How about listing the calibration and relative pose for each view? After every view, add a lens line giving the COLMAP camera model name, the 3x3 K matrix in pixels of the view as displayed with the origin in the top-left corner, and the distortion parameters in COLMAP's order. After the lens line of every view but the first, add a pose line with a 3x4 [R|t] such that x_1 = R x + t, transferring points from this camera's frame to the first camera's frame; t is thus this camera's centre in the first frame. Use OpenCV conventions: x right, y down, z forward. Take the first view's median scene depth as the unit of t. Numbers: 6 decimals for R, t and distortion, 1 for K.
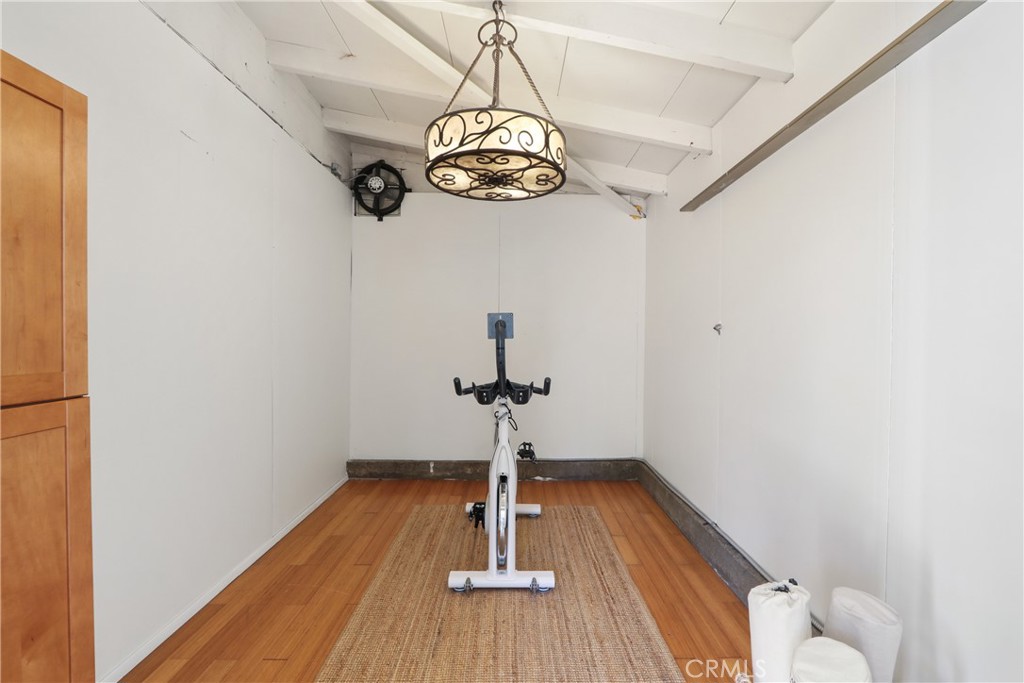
lens RADIAL K [[478.0, 0, 518.2], [0, 478.0, 341.8], [0, 0, 1]] dist [-0.027614, 0.009600]
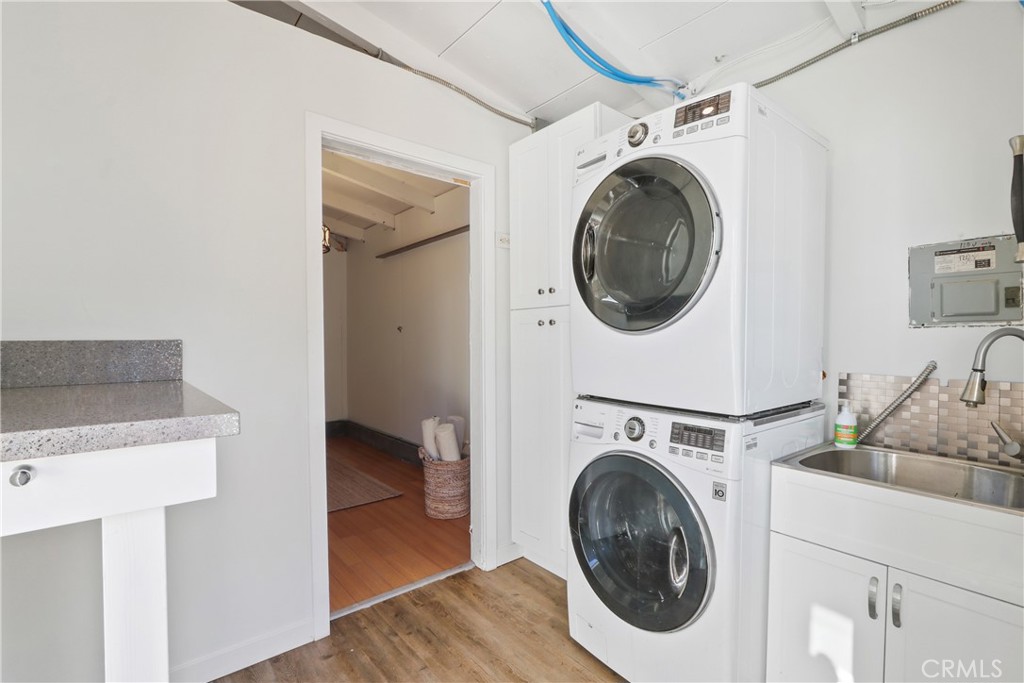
lens RADIAL K [[478.0, 0, 518.2], [0, 478.0, 341.8], [0, 0, 1]] dist [-0.027614, 0.009600]
pose [[0.780392, -0.016493, 0.625073, -0.343833], [0.018380, 0.999825, 0.003434, 0.022328], [-0.625020, 0.008809, 0.780559, -0.657764]]
